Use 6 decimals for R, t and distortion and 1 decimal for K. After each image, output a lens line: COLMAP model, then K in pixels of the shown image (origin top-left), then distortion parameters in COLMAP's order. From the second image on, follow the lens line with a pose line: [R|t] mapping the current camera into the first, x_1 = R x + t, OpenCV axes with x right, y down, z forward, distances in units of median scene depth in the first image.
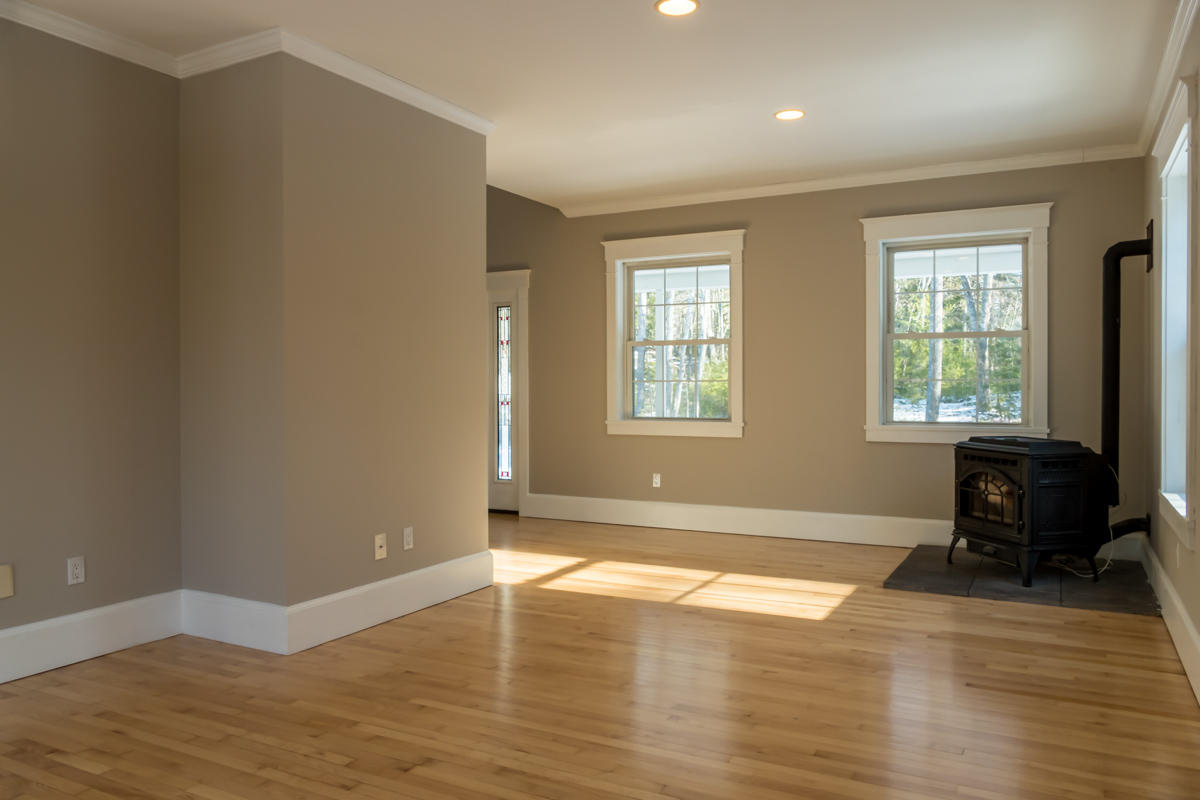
lens RADIAL K [[863.7, 0, 579.4], [0, 863.7, 399.6], [0, 0, 1]] dist [0.008316, 0.004995]
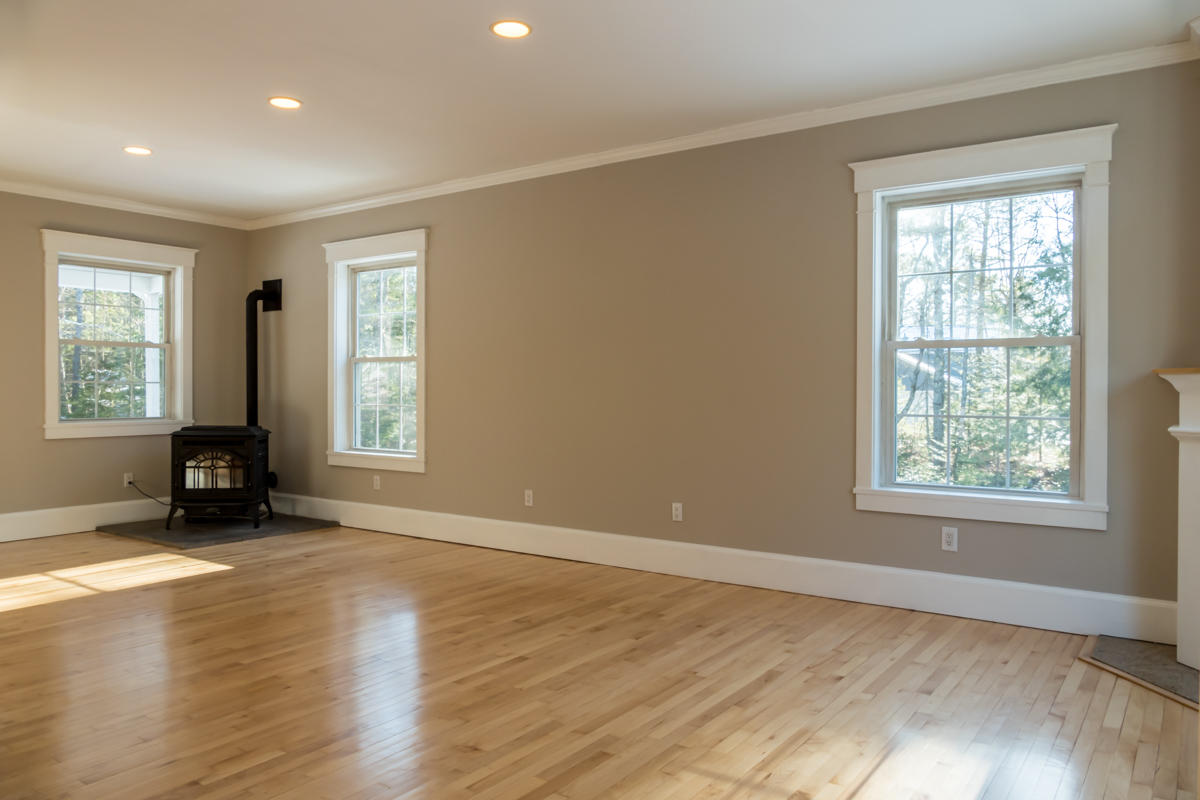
lens RADIAL K [[863.7, 0, 586.7], [0, 863.7, 397.6], [0, 0, 1]] dist [0.008316, 0.004995]
pose [[0.126502, 0.005886, 0.991949, -0.716452], [0.014775, 0.999860, -0.007817, 0.018212], [-0.991856, 0.015645, 0.126398, 0.253824]]
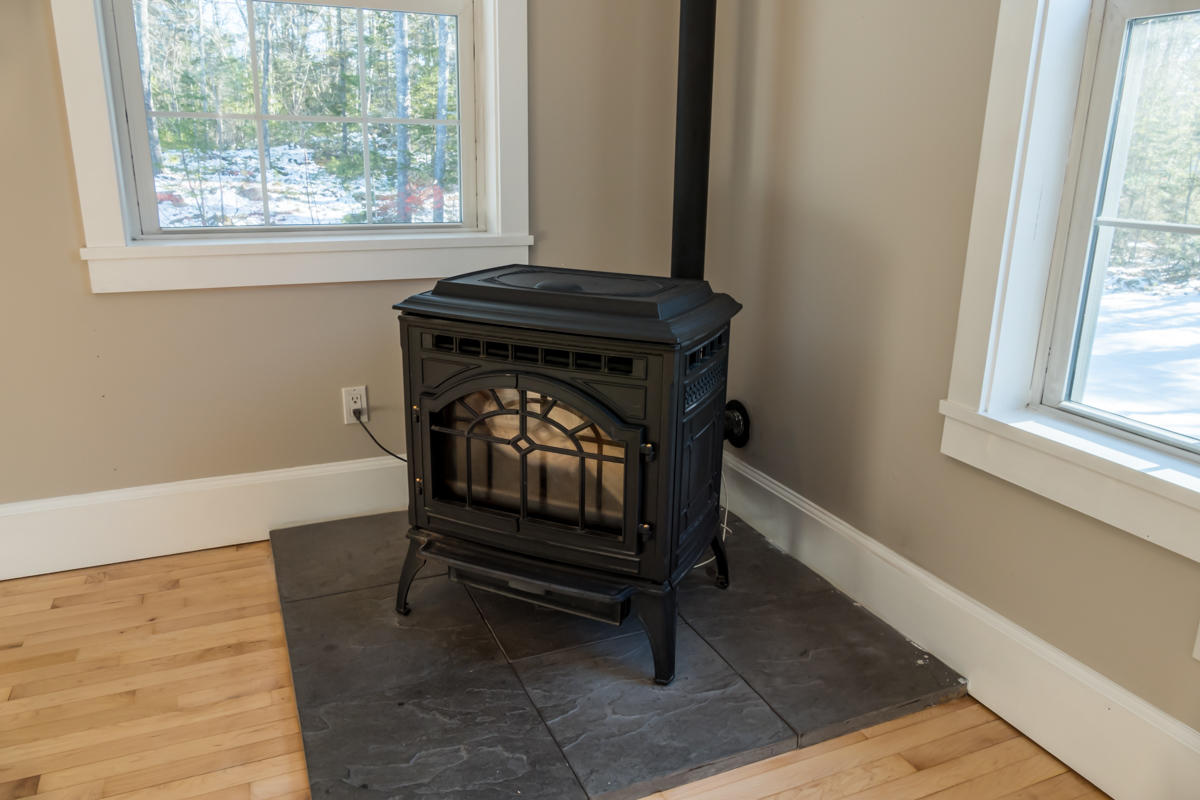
lens RADIAL K [[863.7, 0, 593.1], [0, 863.7, 396.9], [0, 0, 1]] dist [0.008316, 0.004995]
pose [[0.608877, -0.210033, 0.764954, 0.207423], [-0.002664, 0.963765, 0.266741, -0.005802], [-0.793260, -0.164450, 0.586254, 0.727988]]
